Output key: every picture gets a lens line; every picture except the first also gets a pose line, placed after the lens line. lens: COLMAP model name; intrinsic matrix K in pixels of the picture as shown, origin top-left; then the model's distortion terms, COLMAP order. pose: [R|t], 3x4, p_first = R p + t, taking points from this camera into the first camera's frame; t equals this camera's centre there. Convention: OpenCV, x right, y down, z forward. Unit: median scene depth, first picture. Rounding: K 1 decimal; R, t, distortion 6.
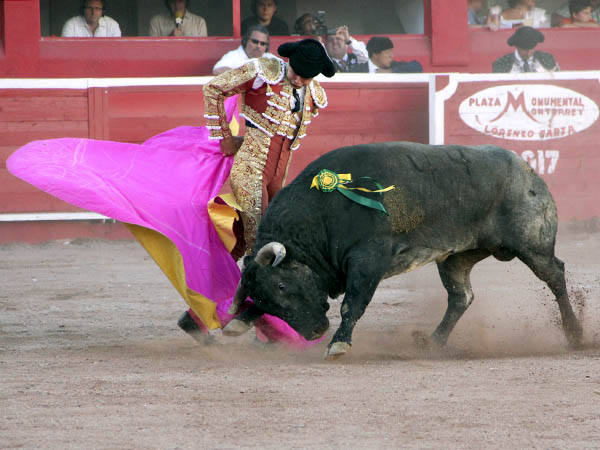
lens RADIAL K [[3691.1, 0, 299.9], [0, 3691.1, 224.9], [0, 0, 1]] dist [0.071359, 0.000000]
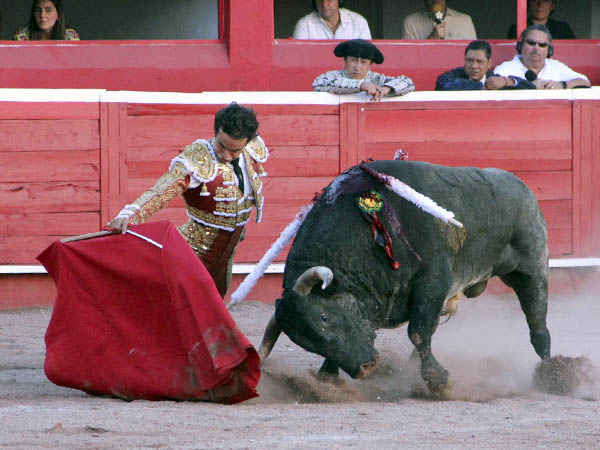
lens RADIAL K [[3691.1, 0, 300.0], [0, 3691.1, 225.2], [0, 0, 1]] dist [0.071359, 0.000000]
pose [[0.999696, 0.000723, 0.024643, -0.081766], [-0.000655, 0.999996, -0.002762, -0.008814], [-0.024645, 0.002745, 0.999693, 0.207236]]
